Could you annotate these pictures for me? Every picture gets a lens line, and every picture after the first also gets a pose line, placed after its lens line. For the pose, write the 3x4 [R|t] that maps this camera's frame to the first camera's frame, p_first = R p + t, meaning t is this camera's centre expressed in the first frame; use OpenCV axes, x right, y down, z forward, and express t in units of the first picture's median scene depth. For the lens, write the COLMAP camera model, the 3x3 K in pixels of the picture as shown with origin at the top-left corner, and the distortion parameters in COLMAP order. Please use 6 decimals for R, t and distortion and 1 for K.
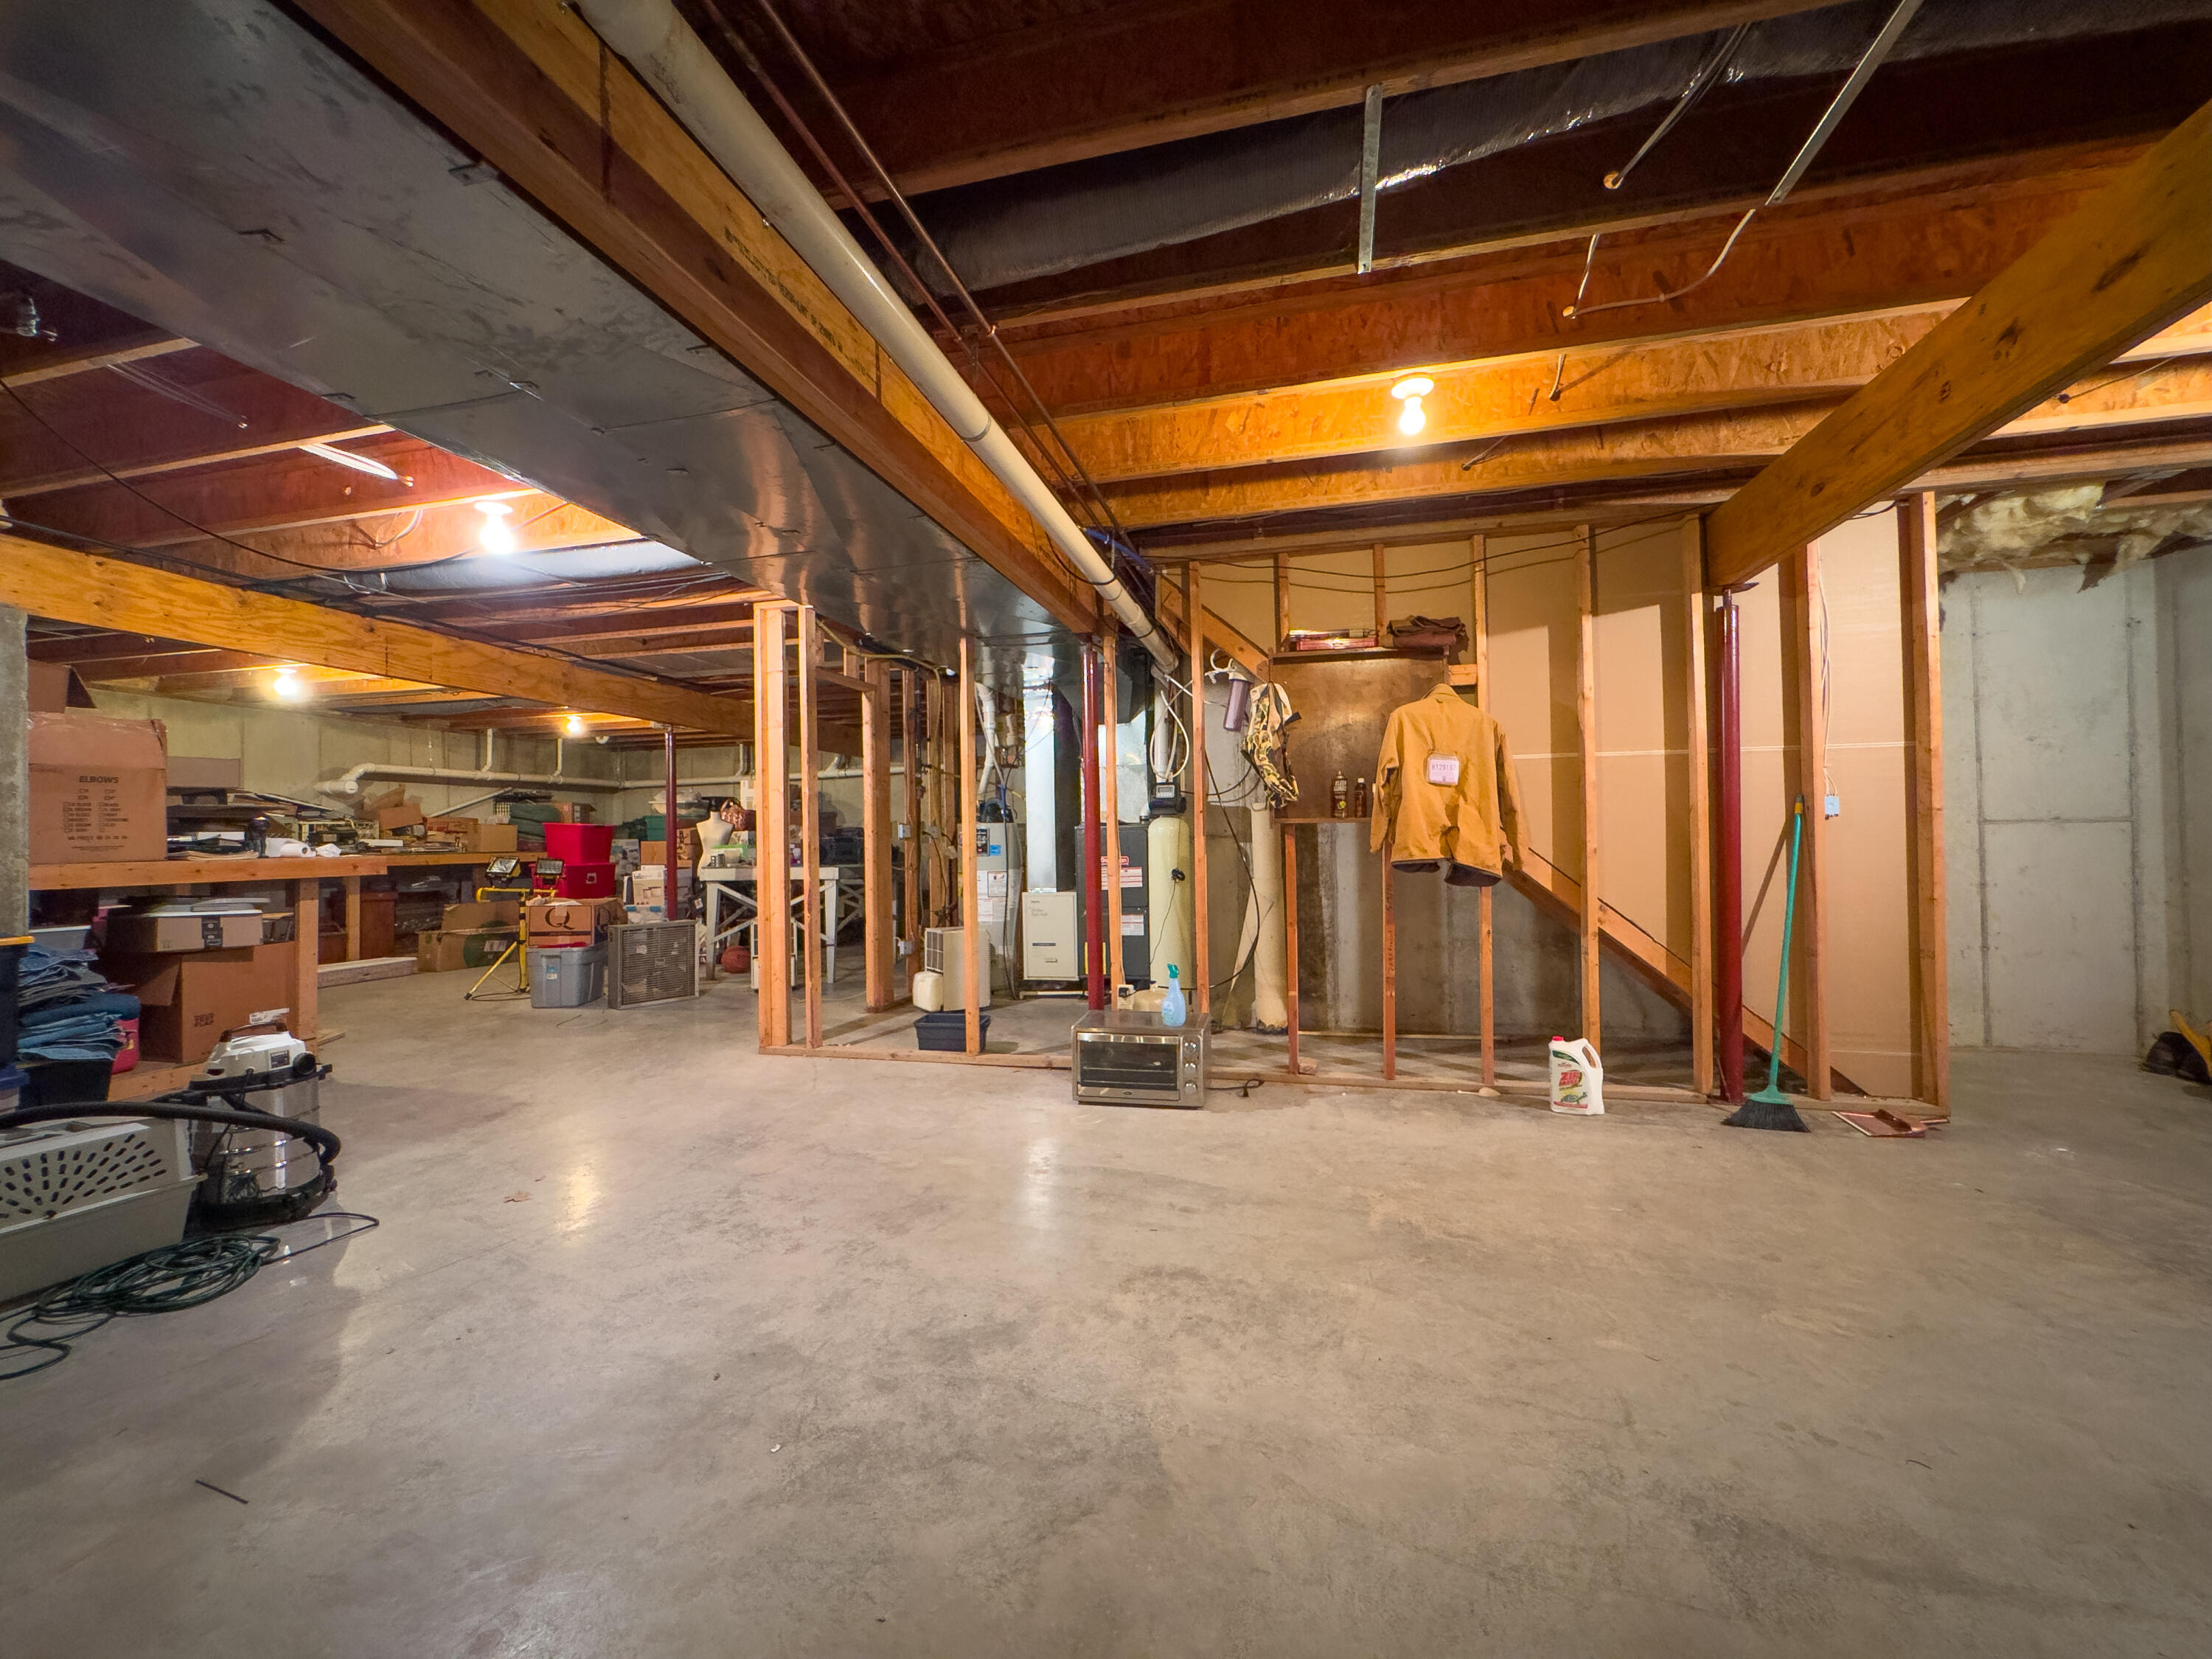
lens RADIAL K [[887.6, 0, 1106.1], [0, 887.6, 830.6], [0, 0, 1]] dist [-0.003770, 0.000584]
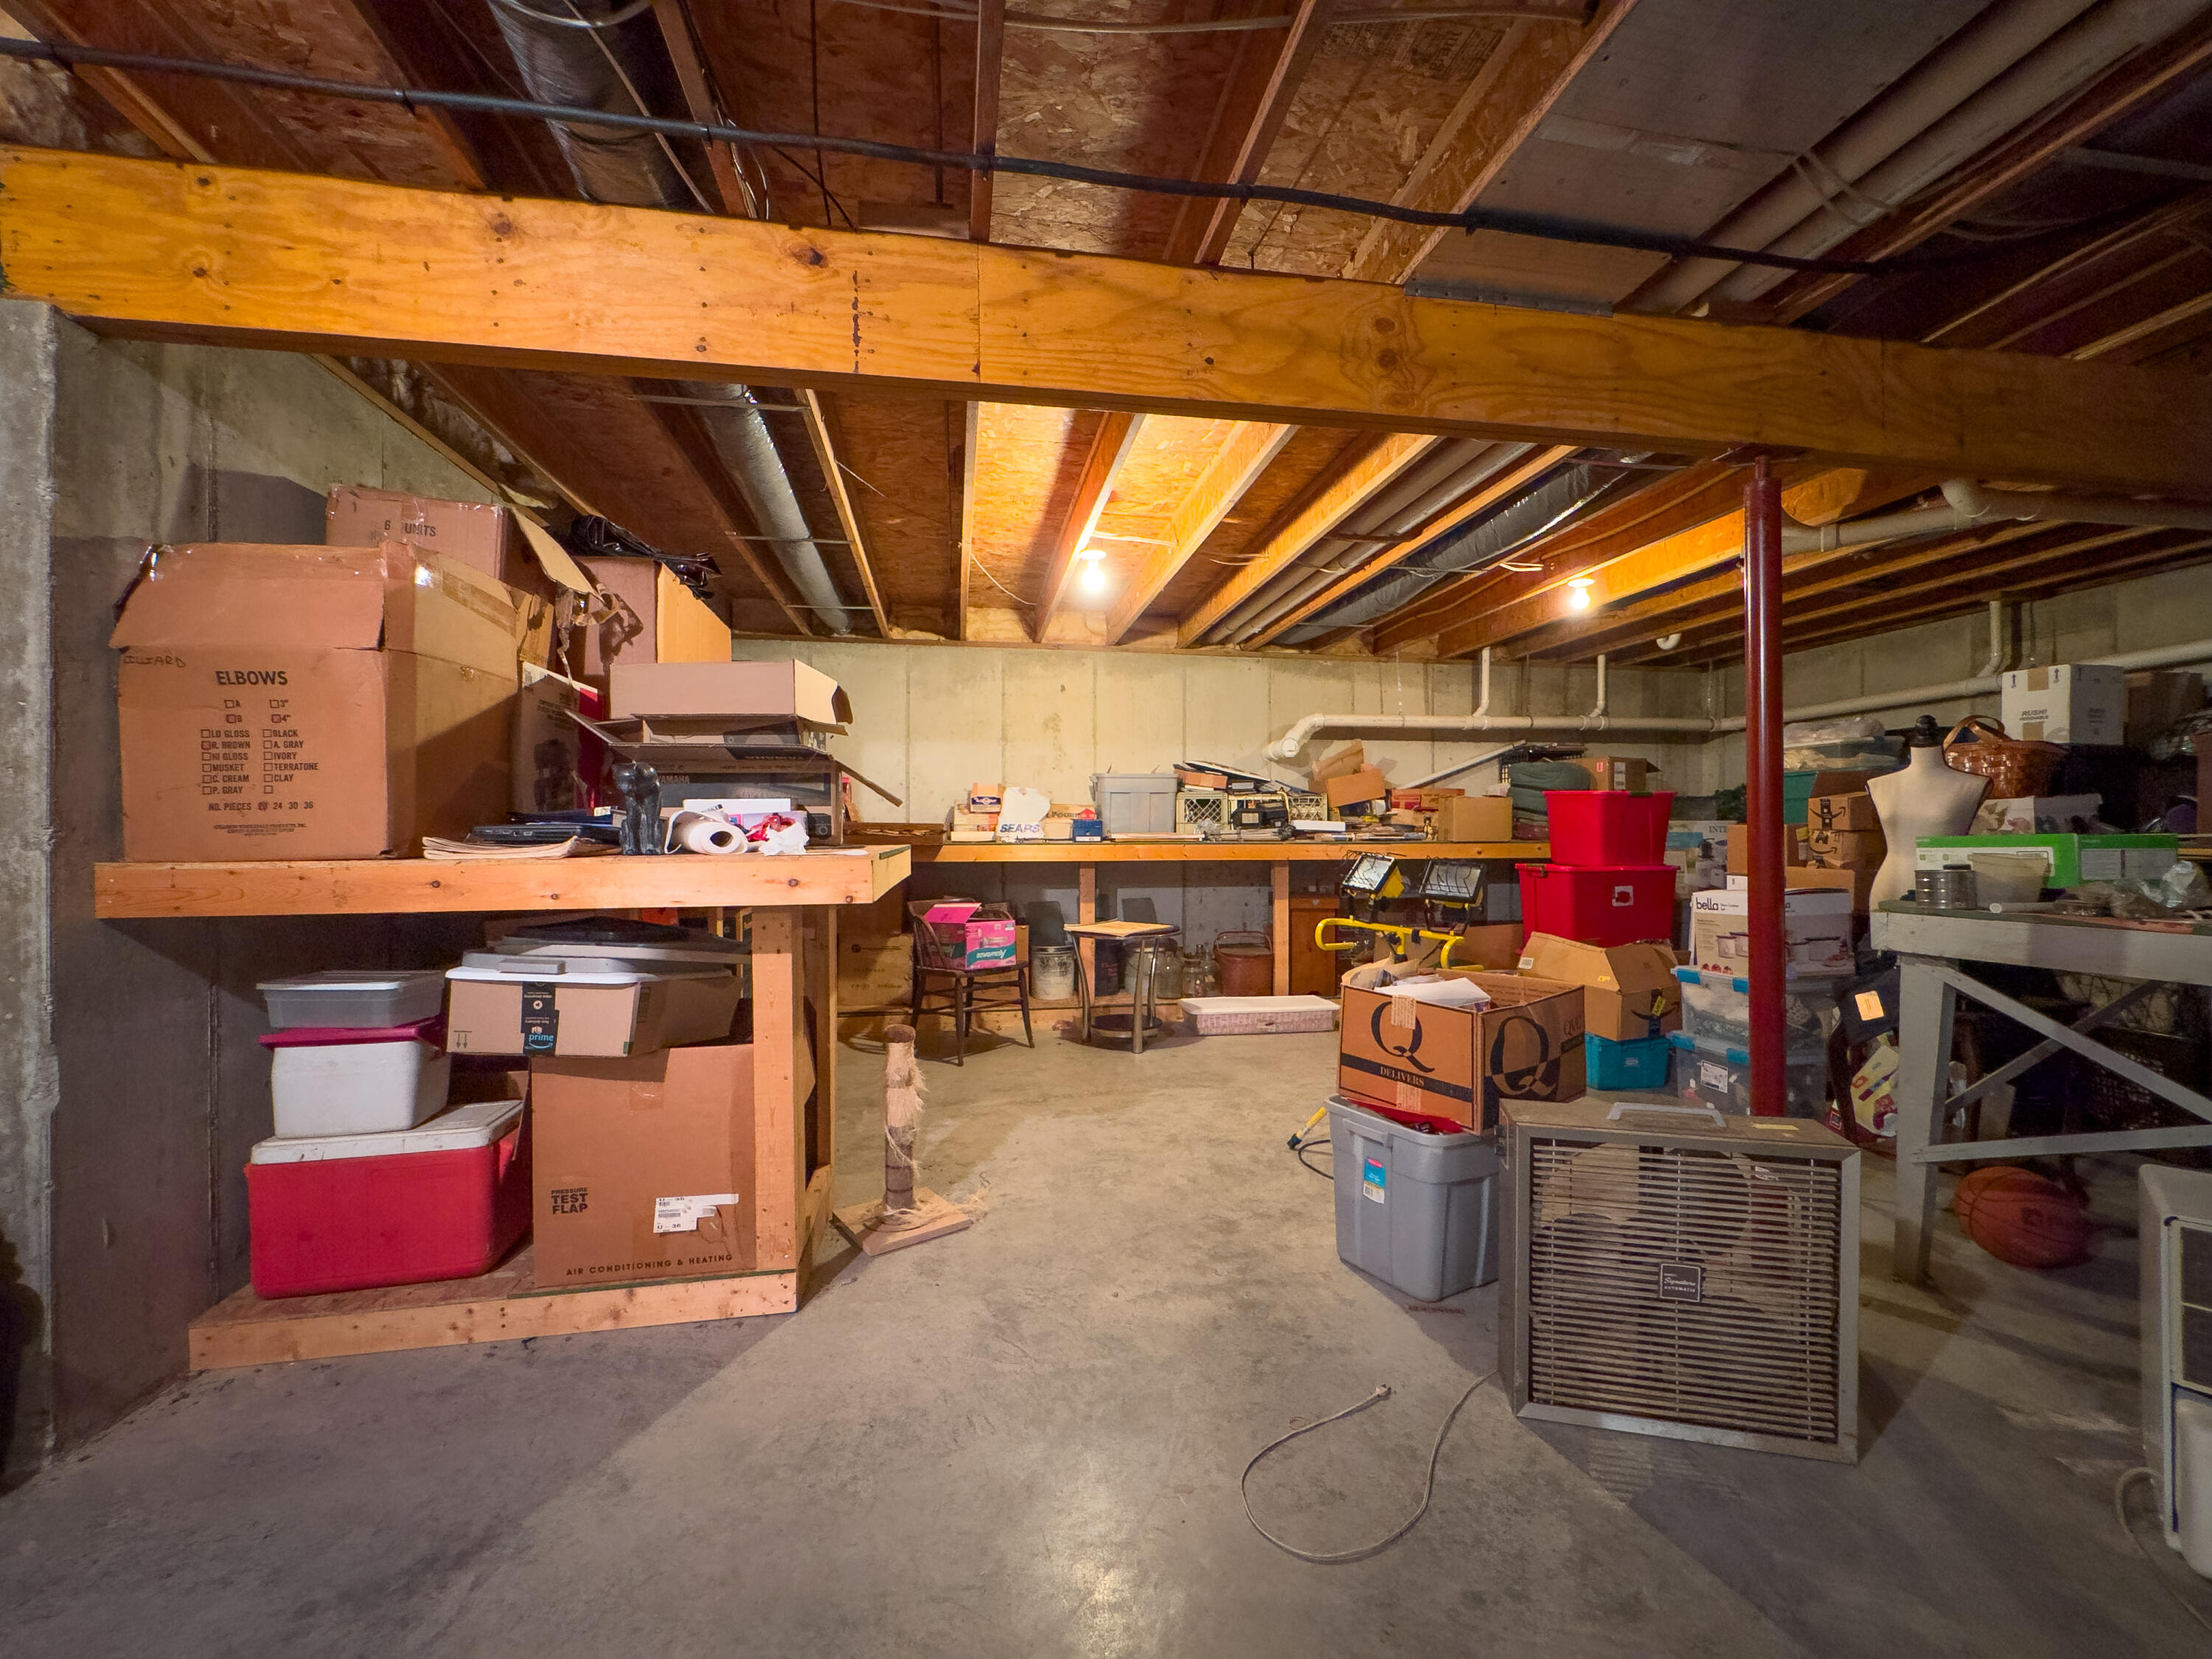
lens RADIAL K [[887.6, 0, 1106.1], [0, 887.6, 830.6], [0, 0, 1]] dist [-0.003770, 0.000584]
pose [[0.405903, 0.006608, -0.913892, -0.379539], [0.007696, 0.999914, 0.010648, 0.013286], [0.913884, -0.011355, 0.405817, 0.842641]]
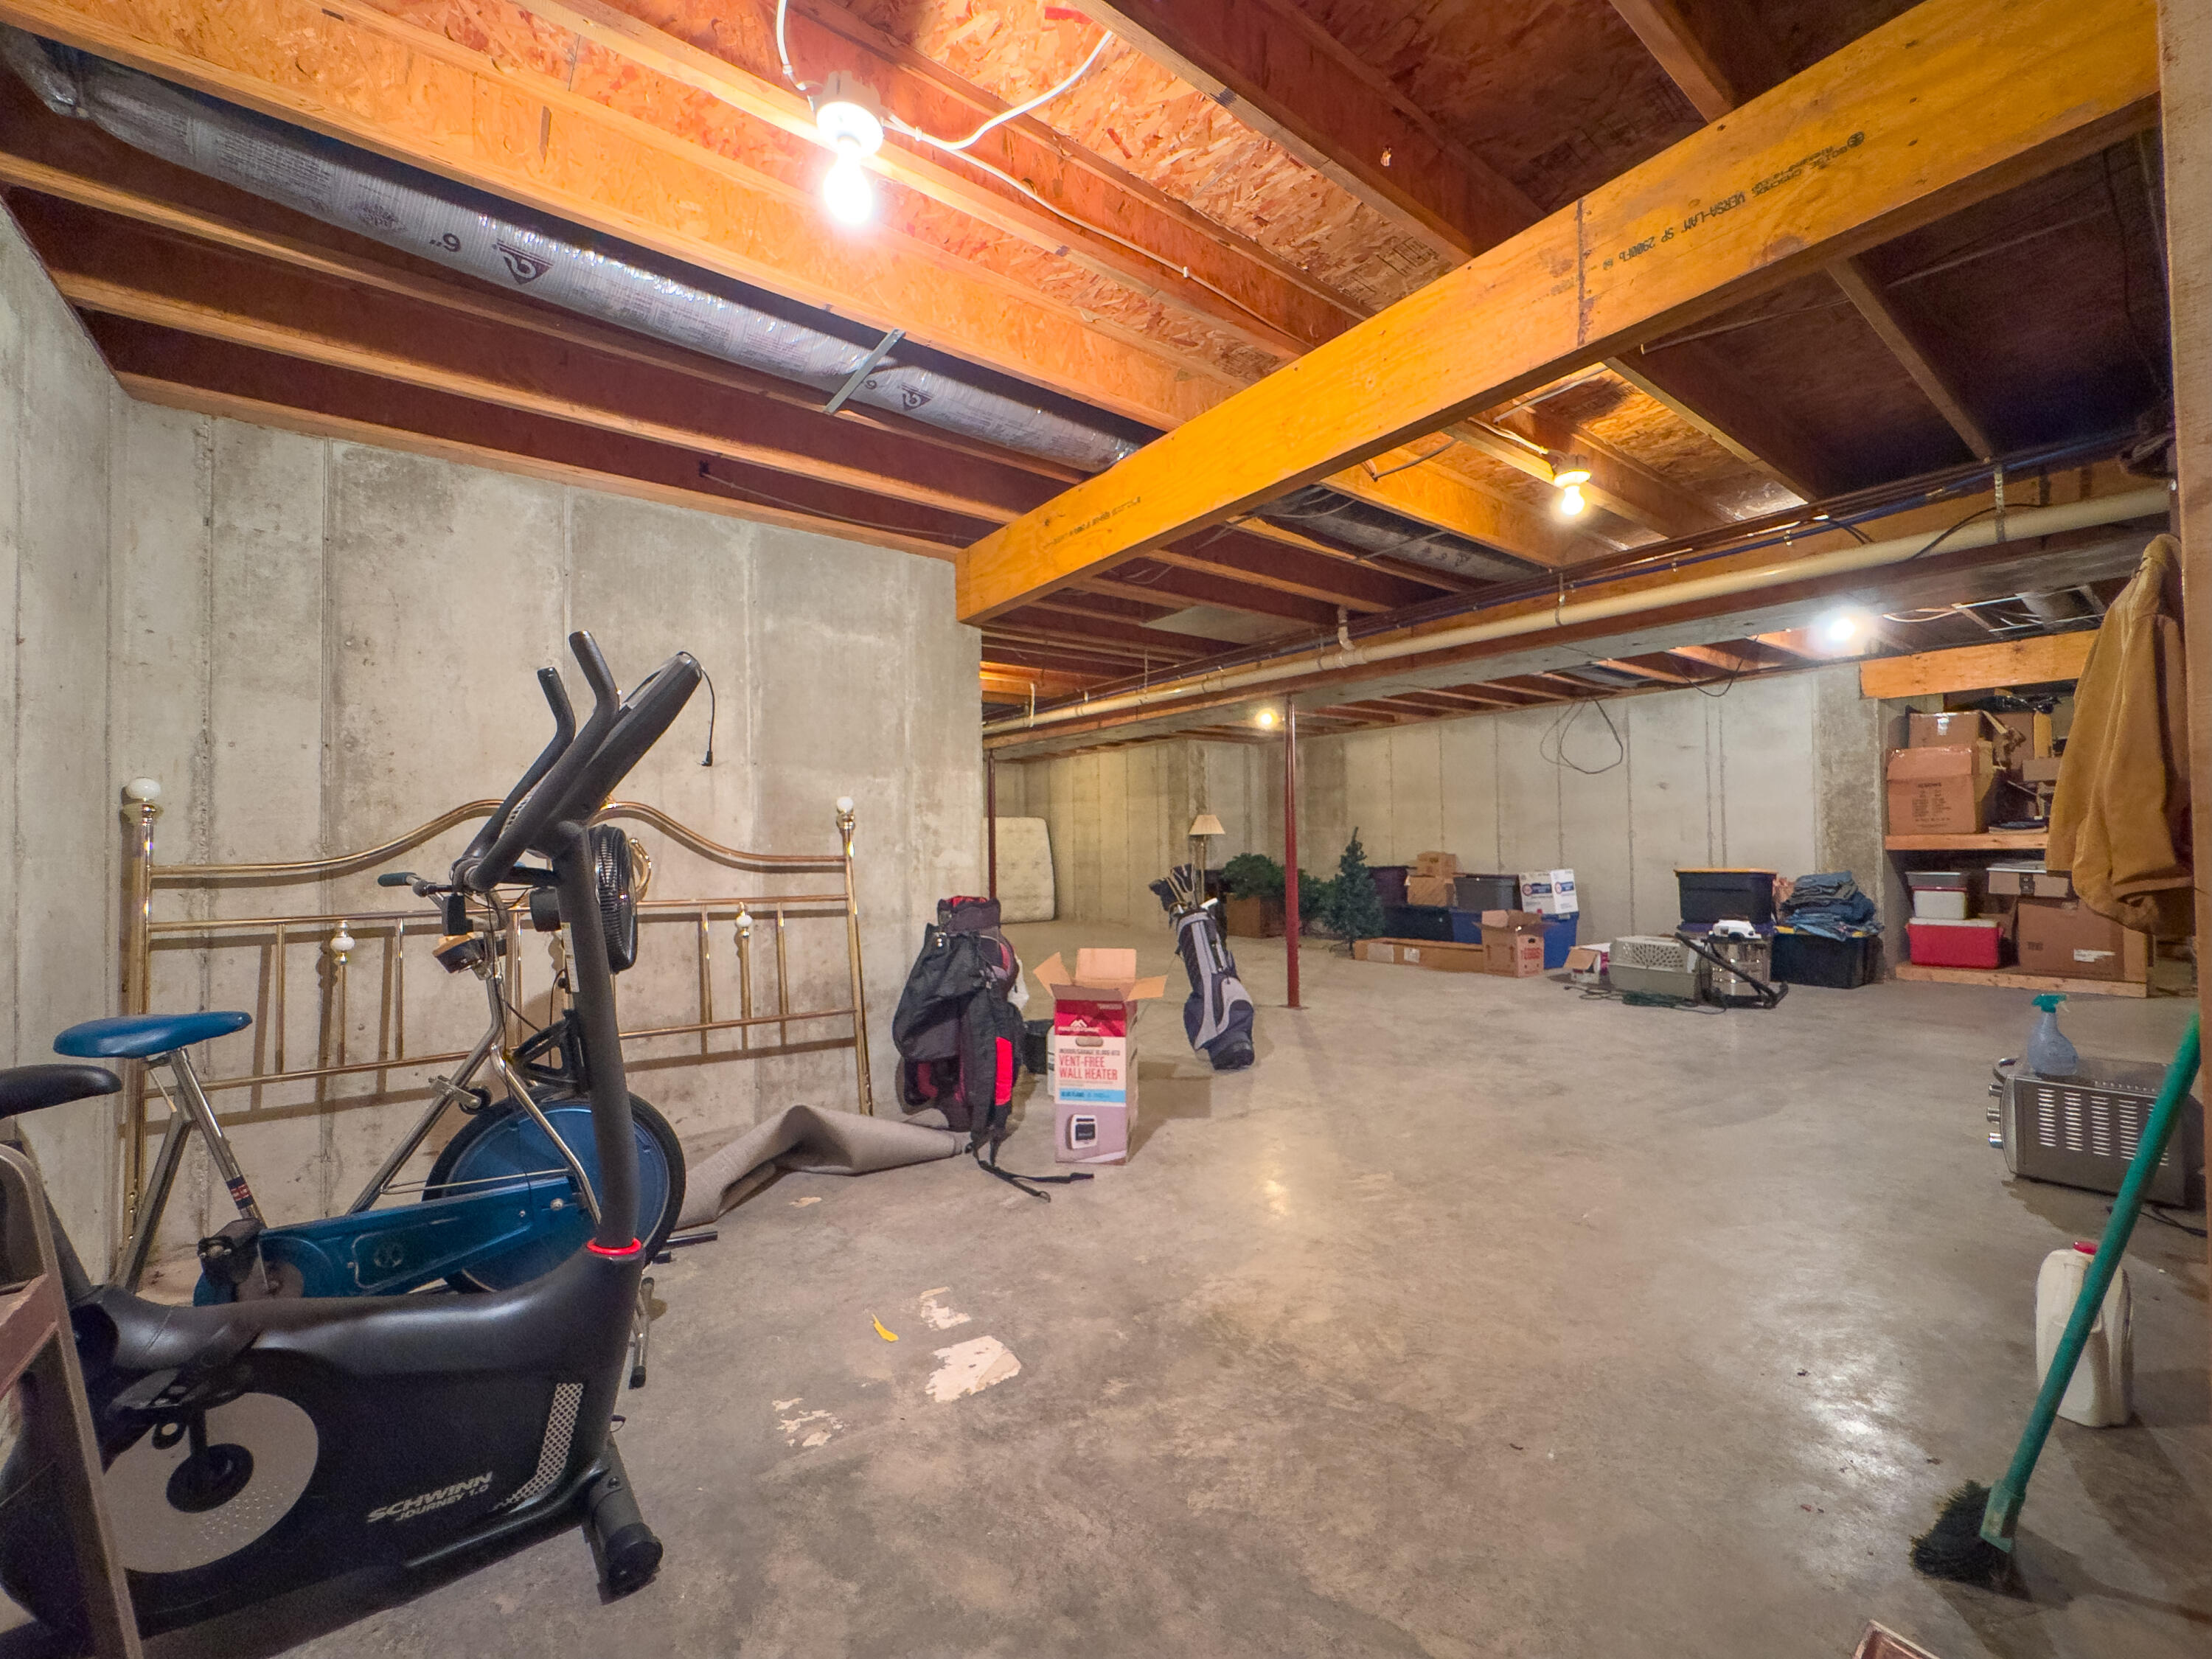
lens RADIAL K [[887.6, 0, 1106.1], [0, 887.6, 830.6], [0, 0, 1]] dist [-0.003770, 0.000584]
pose [[-0.622694, 0.015490, -0.782312, 0.793852], [0.032471, 0.999454, -0.006056, -0.008248], [0.781792, -0.029174, -0.622857, 0.570229]]
